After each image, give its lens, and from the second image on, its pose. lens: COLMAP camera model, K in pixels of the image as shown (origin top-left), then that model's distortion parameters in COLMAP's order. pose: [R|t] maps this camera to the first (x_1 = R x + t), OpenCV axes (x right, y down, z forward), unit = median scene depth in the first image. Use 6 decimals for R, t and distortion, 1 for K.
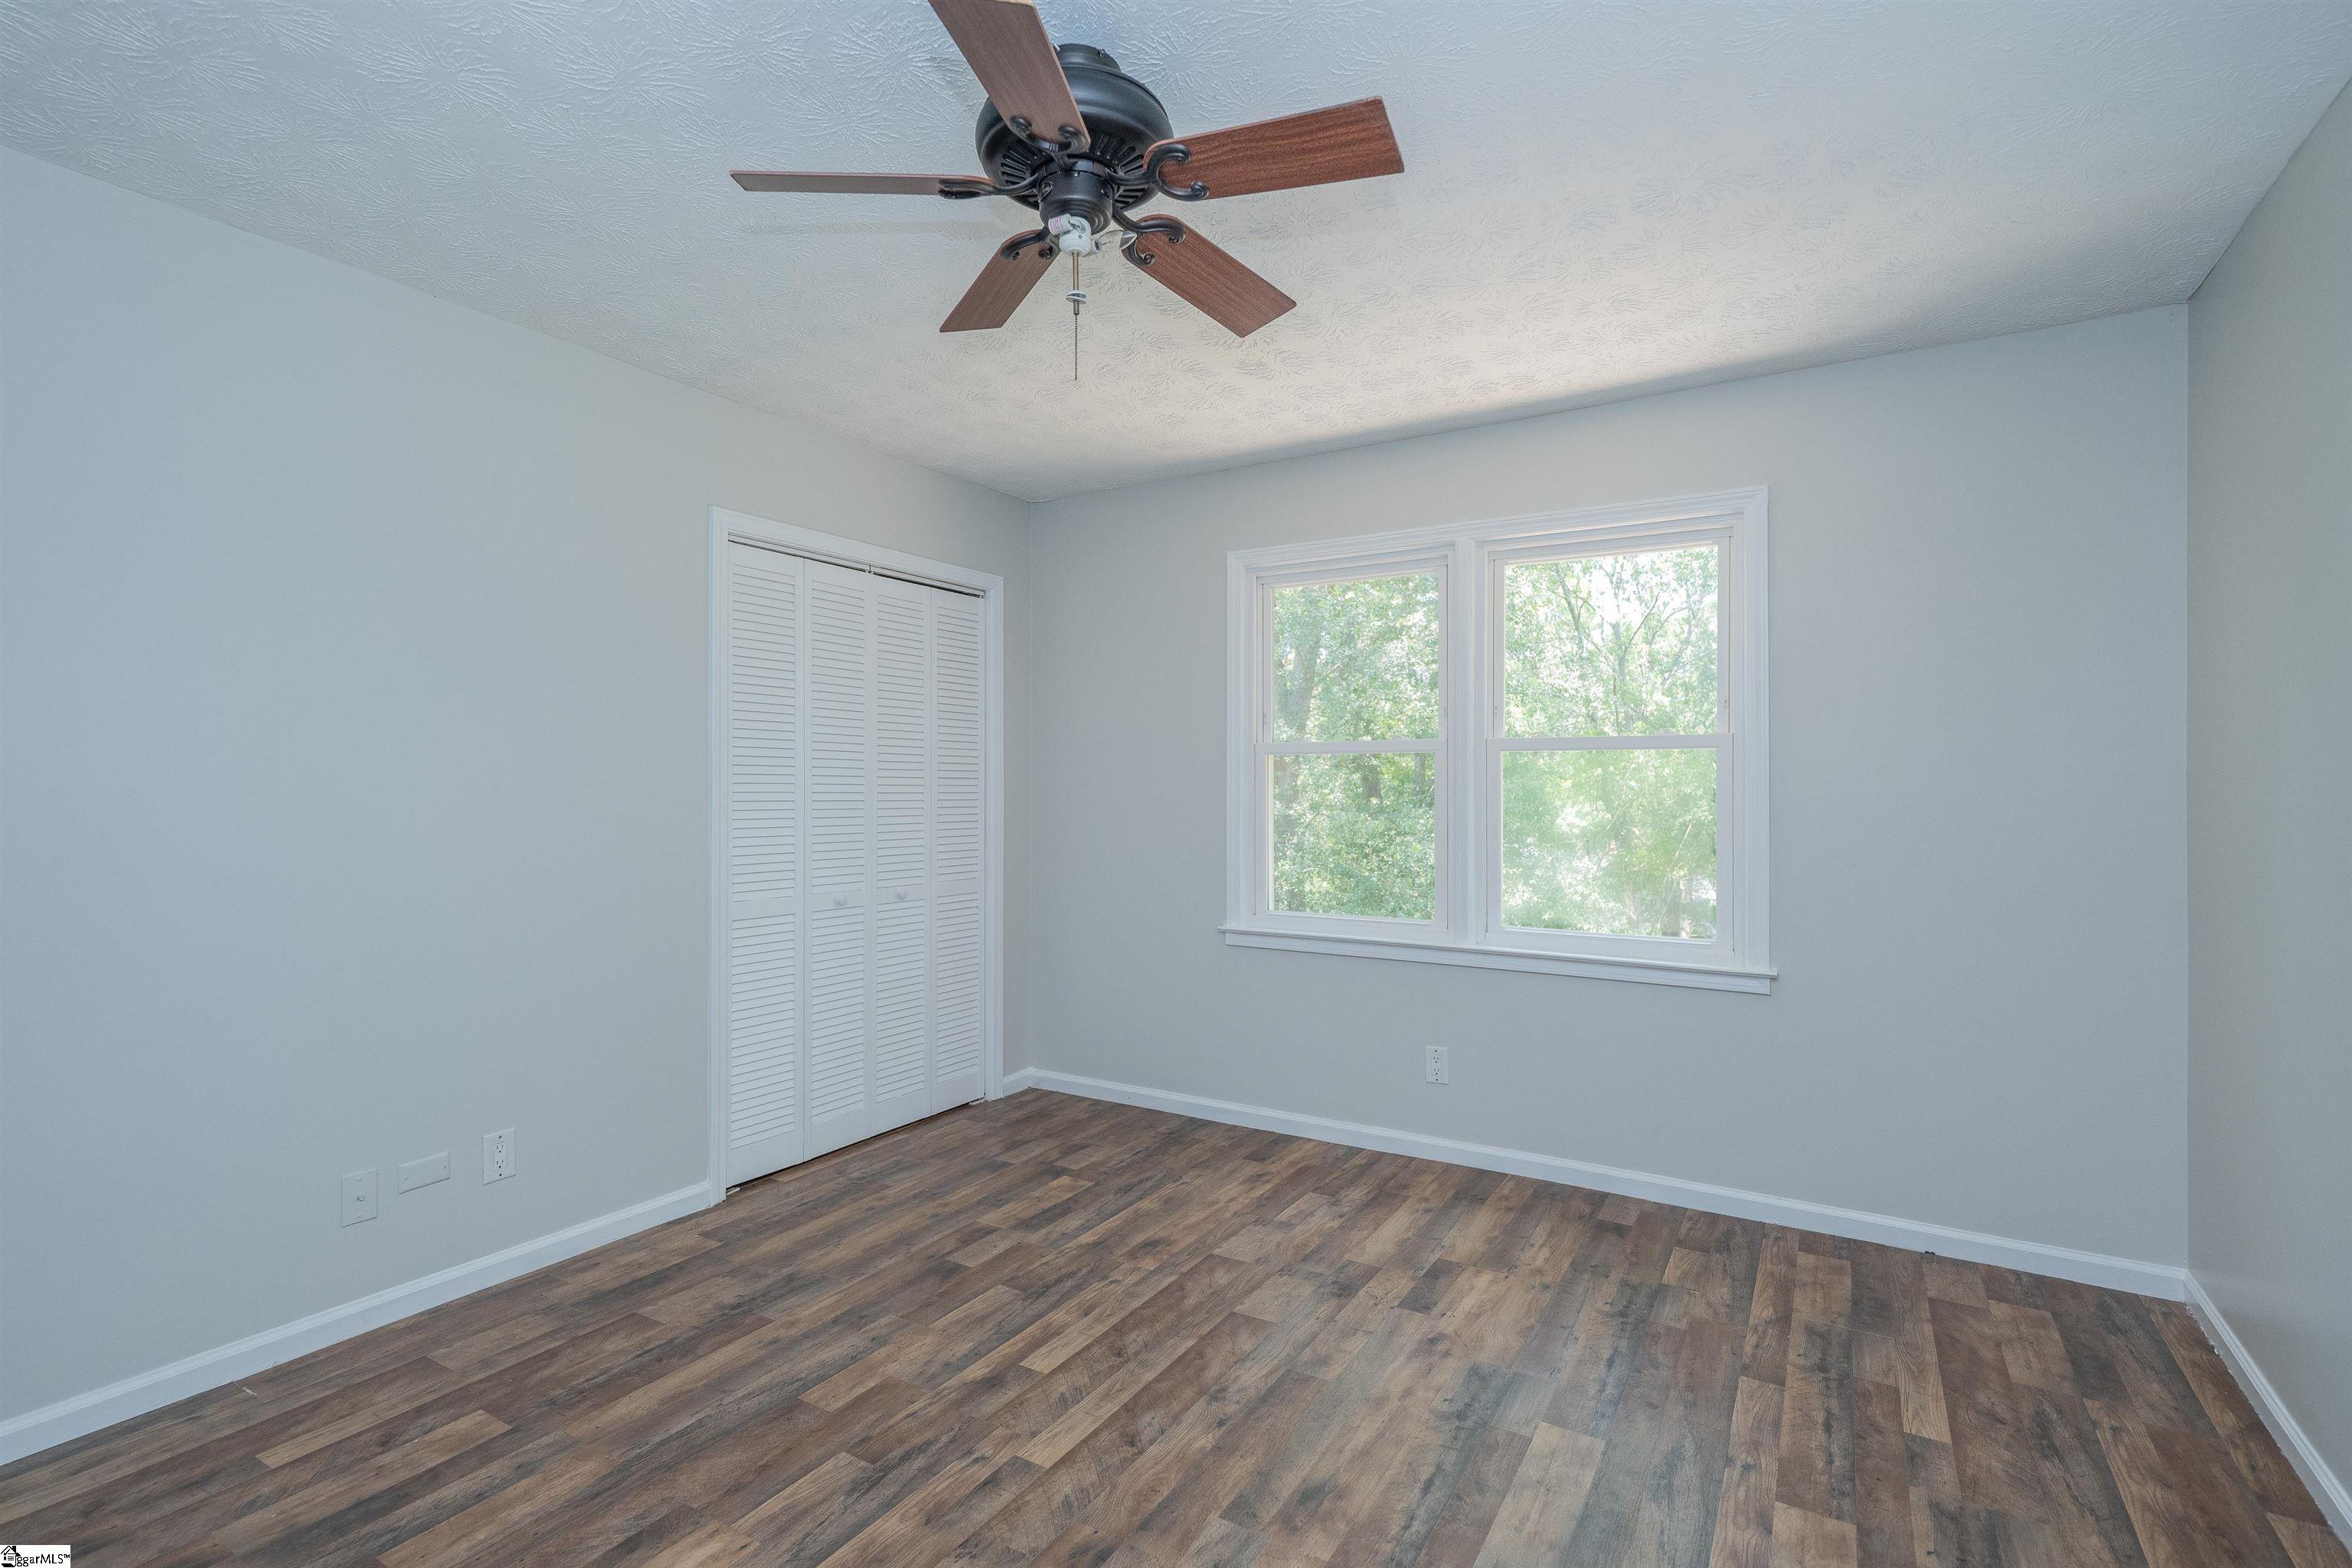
lens RADIAL K [[1130.8, 0, 1169.7], [0, 1130.8, 775.1], [0, 0, 1]] dist [0.001739, -0.000206]
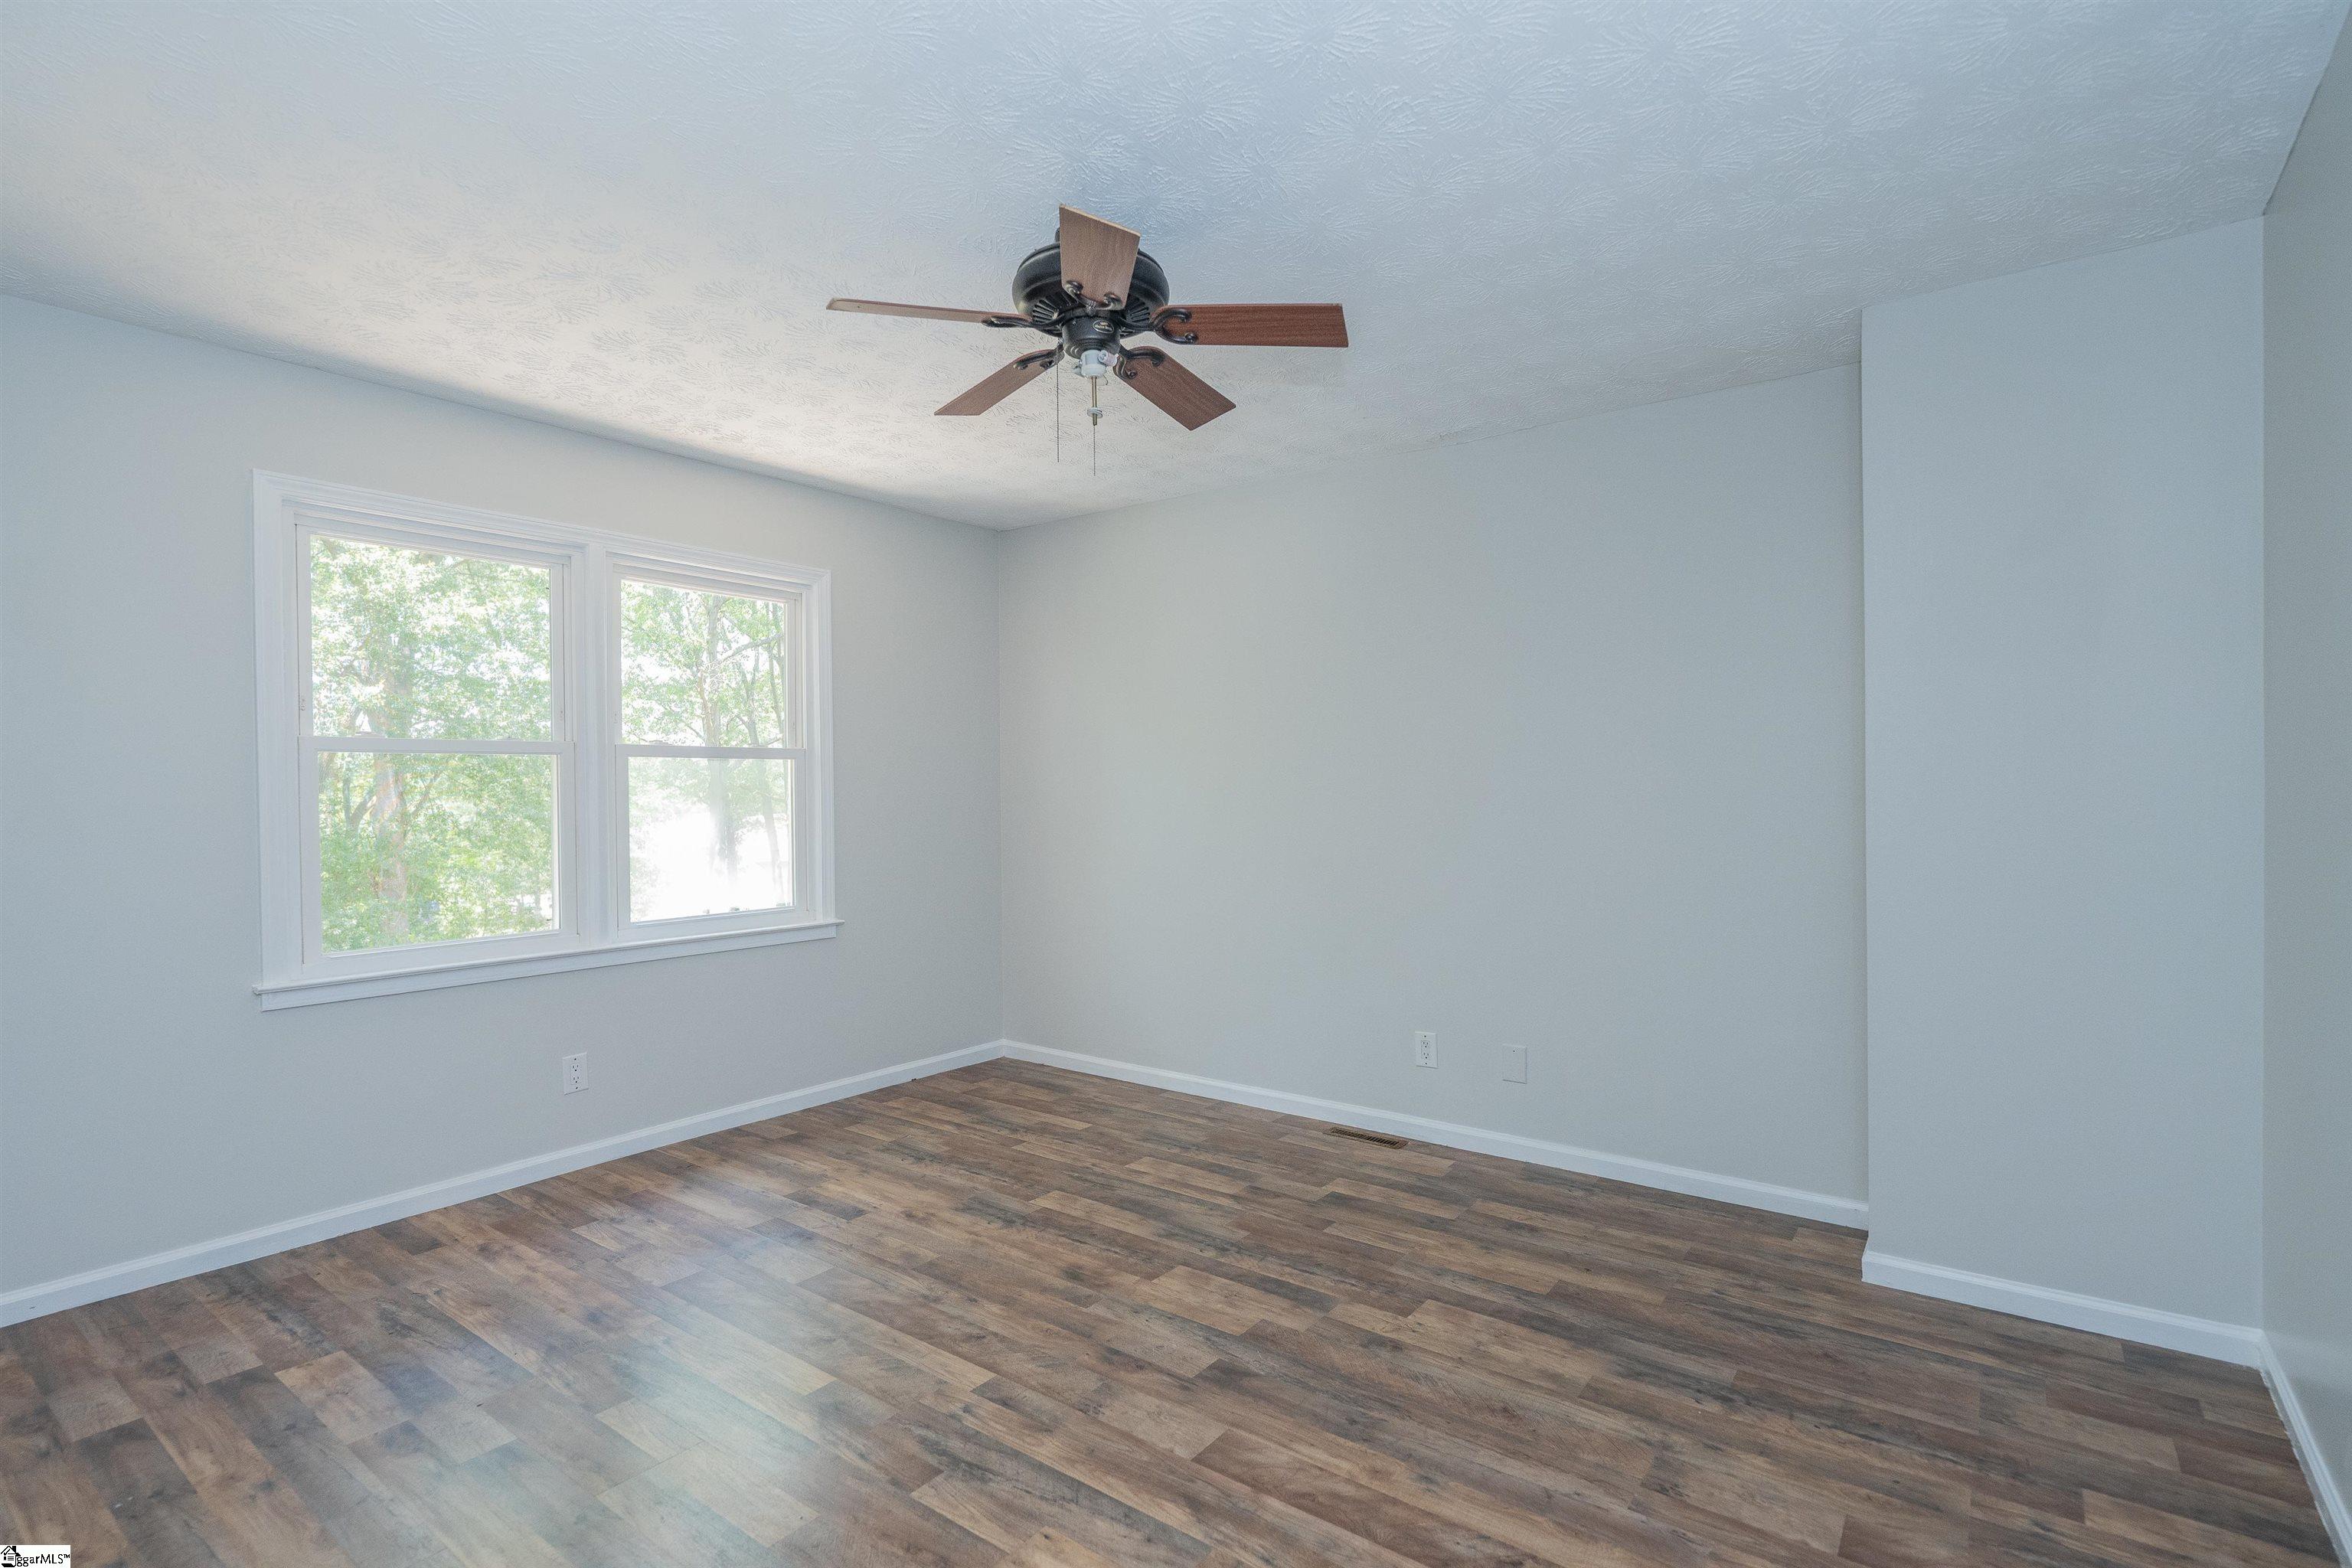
lens RADIAL K [[1089.8, 0, 1176.0], [0, 1089.8, 784.0], [0, 0, 1]] dist [0.004056, 0.000671]
pose [[0.091893, 0.000095, 0.995769, -0.785228], [-0.002951, 0.999996, 0.000177, 0.003411], [-0.995765, -0.002955, 0.091893, 0.466274]]
